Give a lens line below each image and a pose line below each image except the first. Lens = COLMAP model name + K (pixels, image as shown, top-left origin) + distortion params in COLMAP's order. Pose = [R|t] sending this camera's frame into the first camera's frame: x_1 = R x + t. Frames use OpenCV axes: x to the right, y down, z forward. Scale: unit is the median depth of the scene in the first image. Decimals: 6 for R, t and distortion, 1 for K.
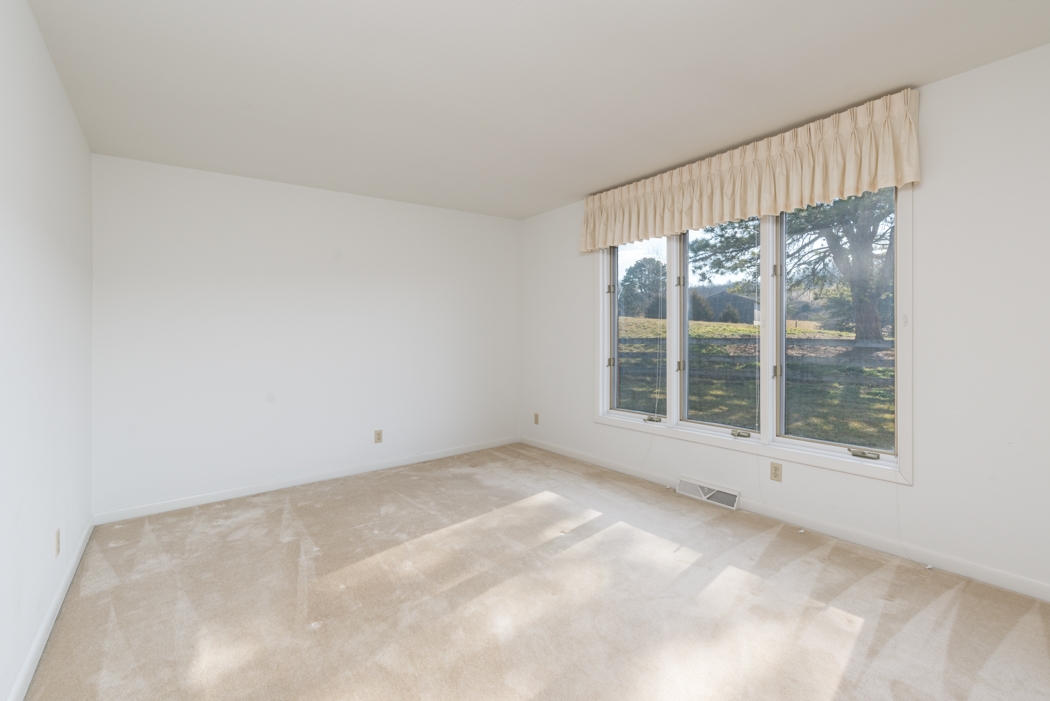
lens RADIAL K [[824.1, 0, 525.0], [0, 824.1, 350.5], [0, 0, 1]] dist [-0.006748, 0.002936]
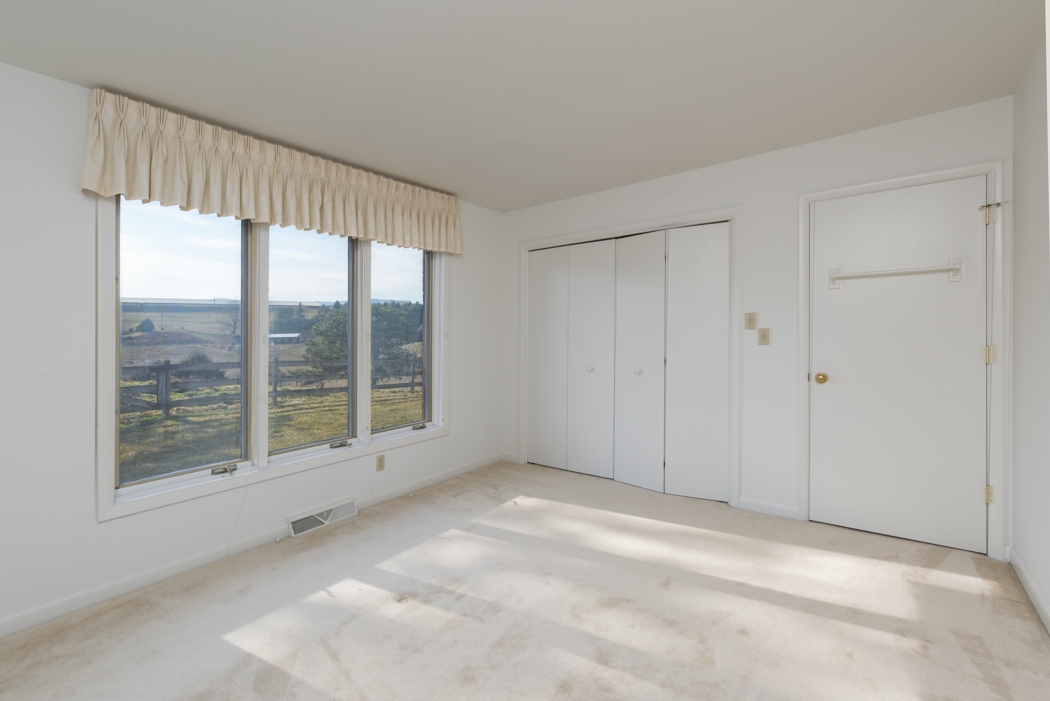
lens RADIAL K [[824.1, 0, 525.0], [0, 824.1, 350.5], [0, 0, 1]] dist [-0.006748, 0.002936]
pose [[-0.691615, -0.011643, 0.722172, -0.657897], [0.027704, 0.998707, 0.042632, -0.053346], [-0.721735, 0.049492, -0.690398, 1.615754]]
